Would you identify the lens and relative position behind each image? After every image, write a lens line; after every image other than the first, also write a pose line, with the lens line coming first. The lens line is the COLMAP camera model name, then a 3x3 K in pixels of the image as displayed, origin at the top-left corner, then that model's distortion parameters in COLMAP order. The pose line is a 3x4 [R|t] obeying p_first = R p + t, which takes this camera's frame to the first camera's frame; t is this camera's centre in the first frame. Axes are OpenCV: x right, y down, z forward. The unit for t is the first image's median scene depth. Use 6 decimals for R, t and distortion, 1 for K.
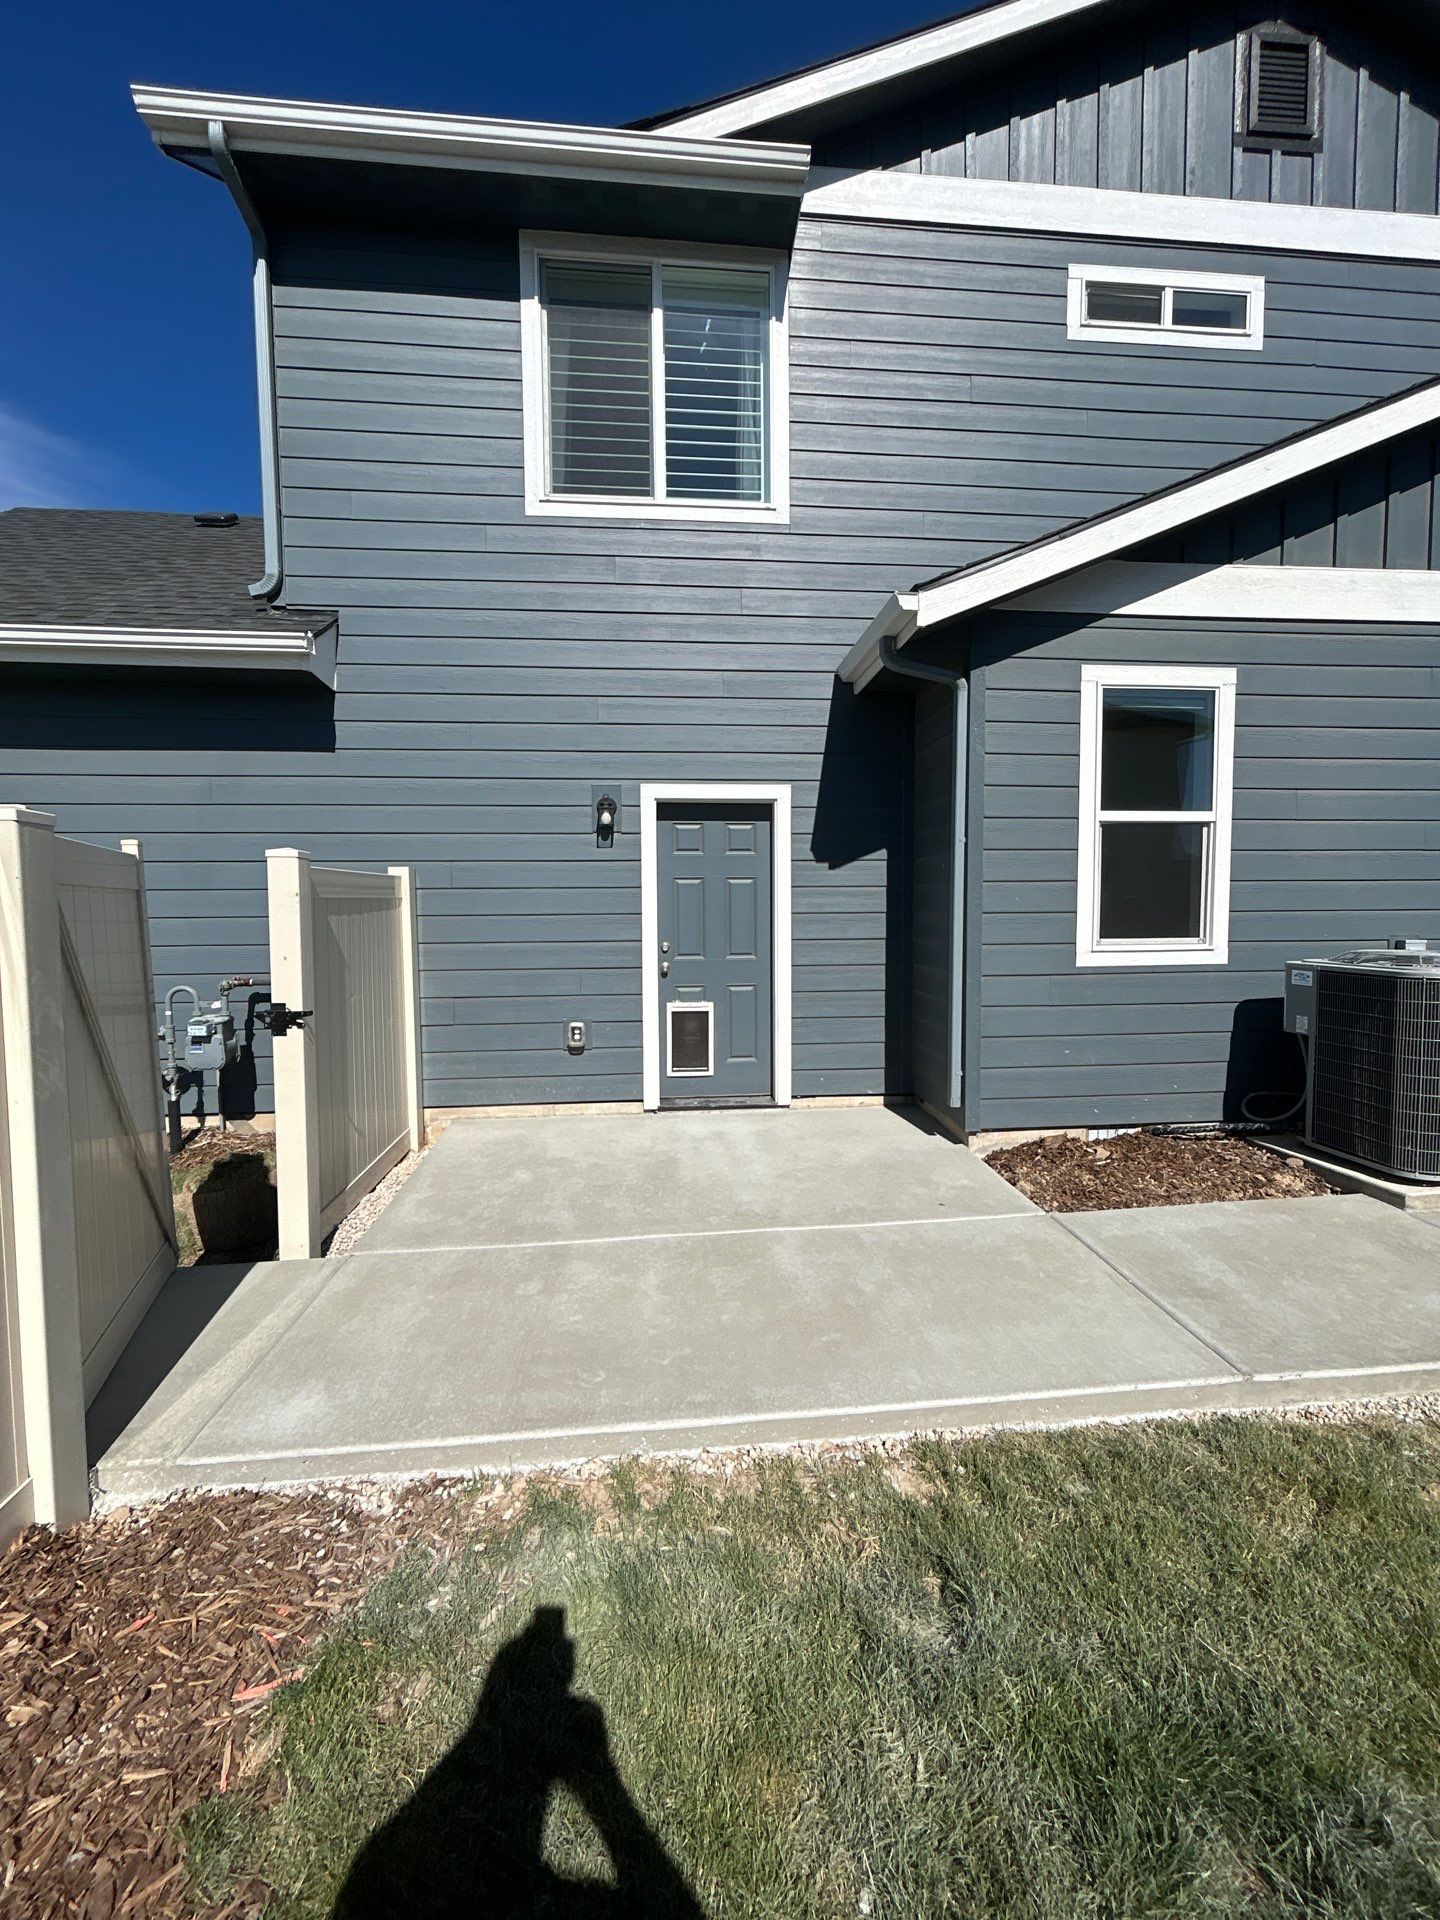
lens RADIAL K [[775.3, 0, 720.0], [0, 775.3, 960.5], [0, 0, 1]] dist [-0.001791, -0.000220]
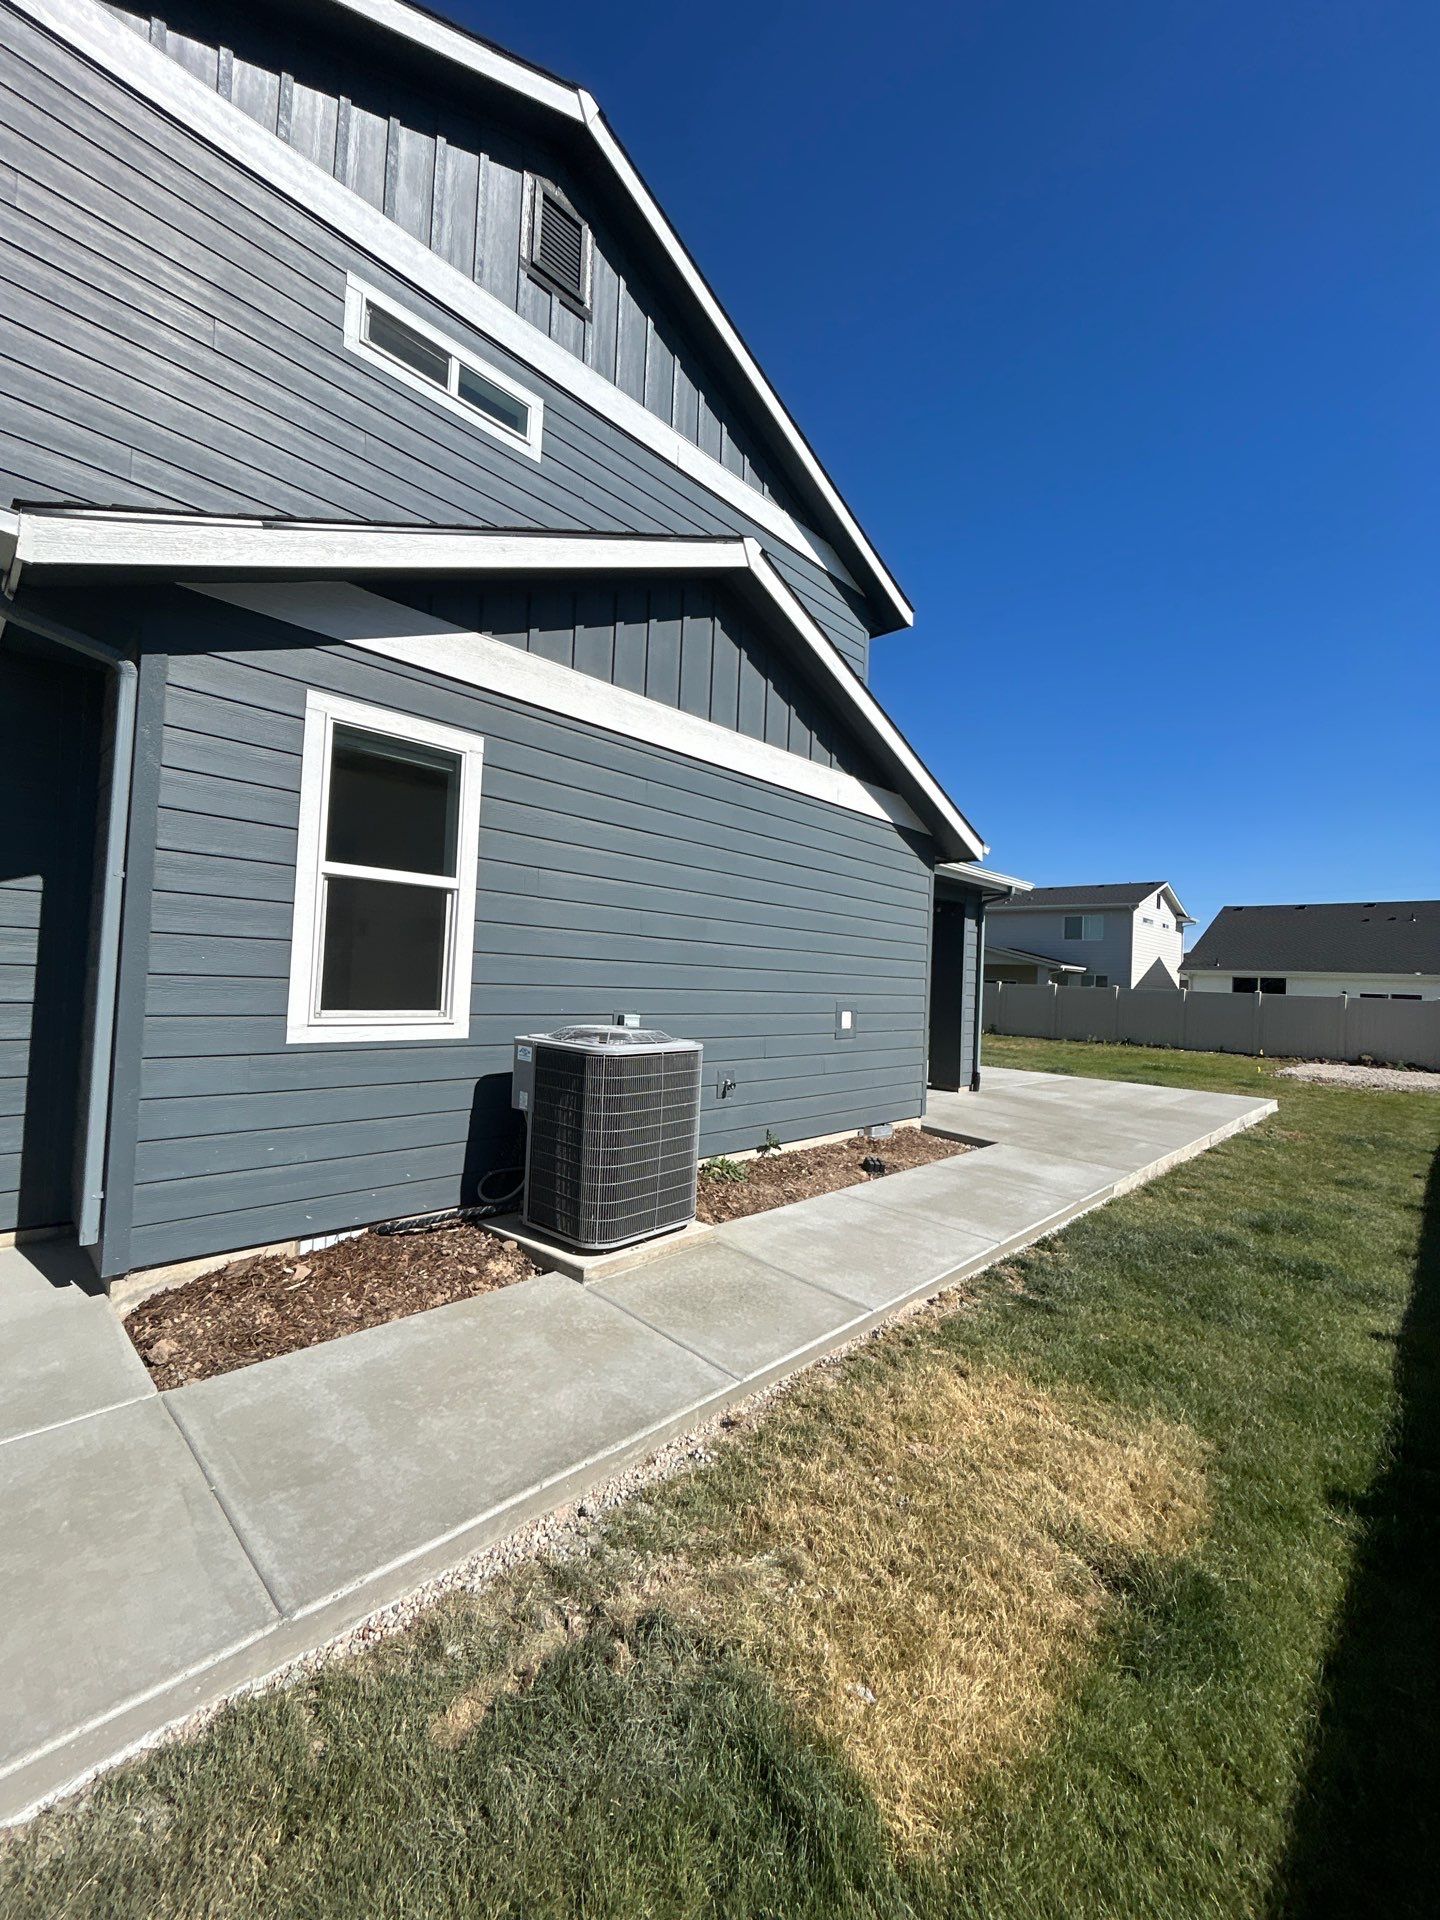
lens RADIAL K [[775.3, 0, 720.3], [0, 775.3, 958.9], [0, 0, 1]] dist [-0.001791, -0.000220]
pose [[0.749529, 0.058358, 0.659394, 0.257685], [-0.009909, 0.996984, -0.076971, -0.023420], [-0.661898, 0.051158, 0.747847, 0.073625]]
